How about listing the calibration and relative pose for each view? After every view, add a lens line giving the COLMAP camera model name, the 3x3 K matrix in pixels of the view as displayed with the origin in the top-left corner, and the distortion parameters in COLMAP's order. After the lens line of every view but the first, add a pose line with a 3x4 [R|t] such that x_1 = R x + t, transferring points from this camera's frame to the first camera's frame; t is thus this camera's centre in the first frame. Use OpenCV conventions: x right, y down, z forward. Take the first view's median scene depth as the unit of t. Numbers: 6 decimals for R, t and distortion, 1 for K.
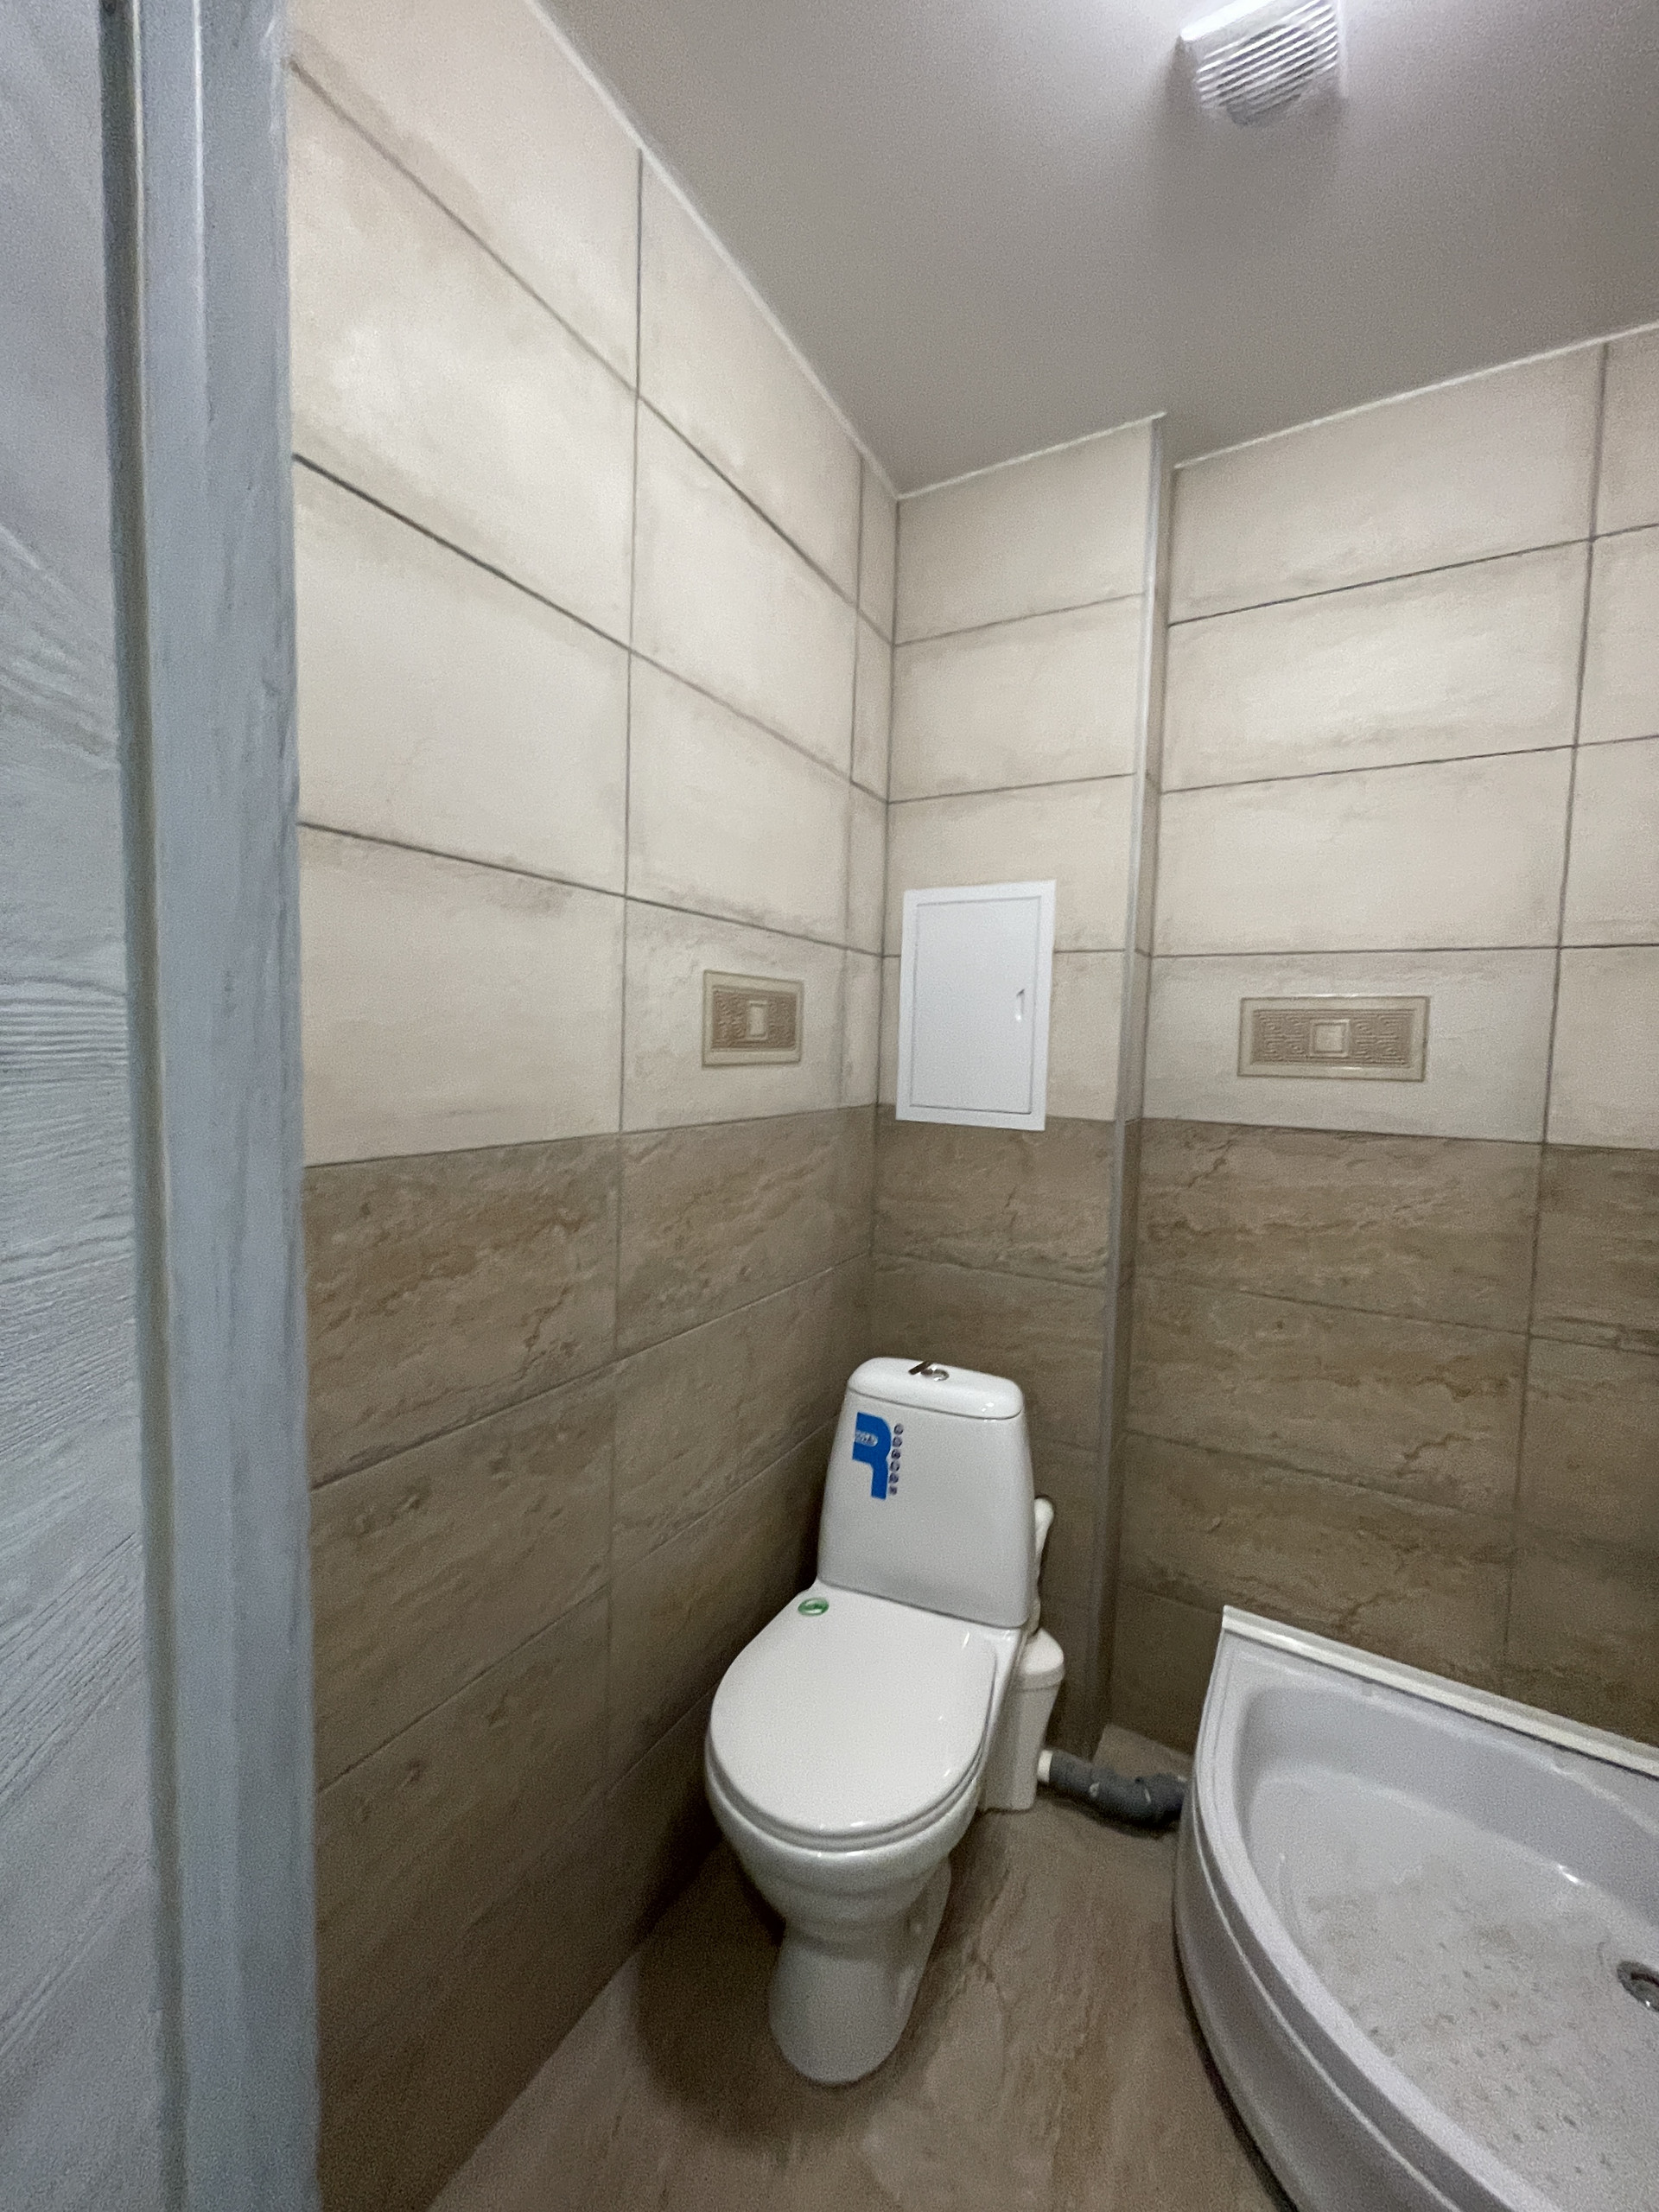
lens RADIAL K [[884.5, 0, 831.7], [0, 884.5, 1107.4], [0, 0, 1]] dist [-0.001860, -0.000387]
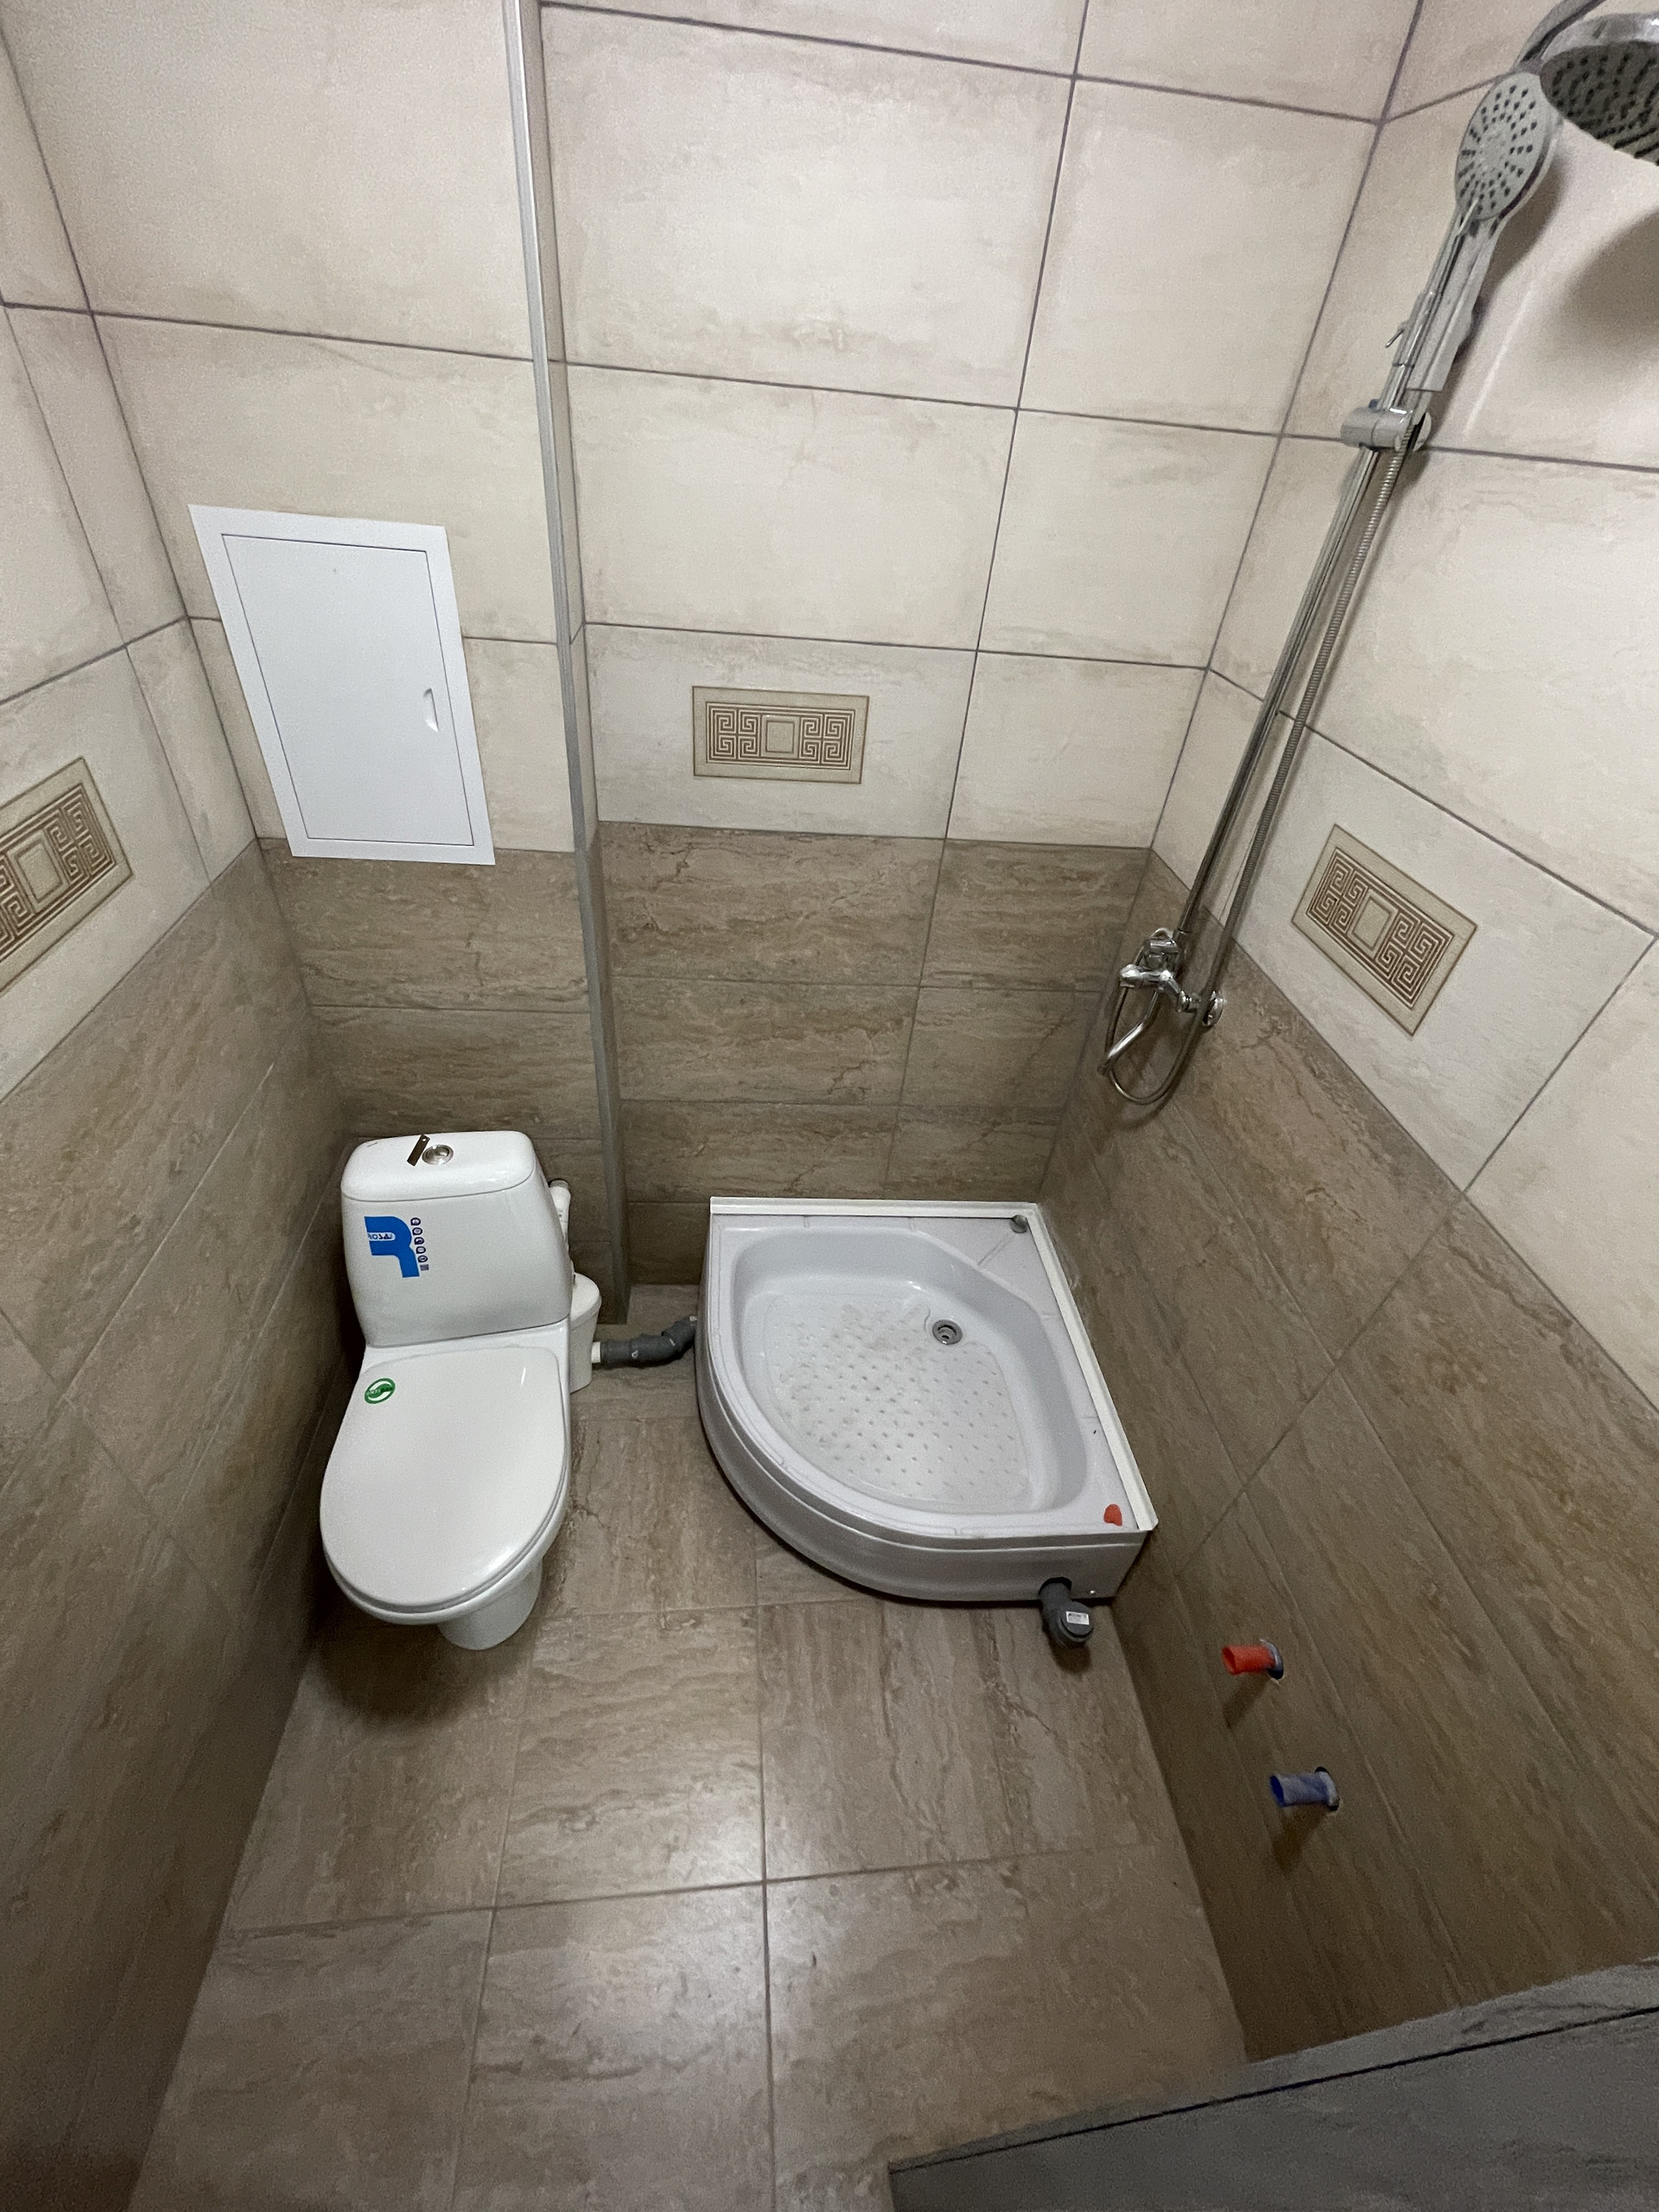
lens RADIAL K [[884.5, 0, 820.2], [0, 884.5, 1105.7], [0, 0, 1]] dist [-0.001860, -0.000387]
pose [[0.824226, -0.321342, 0.466252, 0.027308], [-0.019318, 0.806951, 0.590302, -0.315271], [-0.565932, -0.495549, 0.658902, 0.149730]]
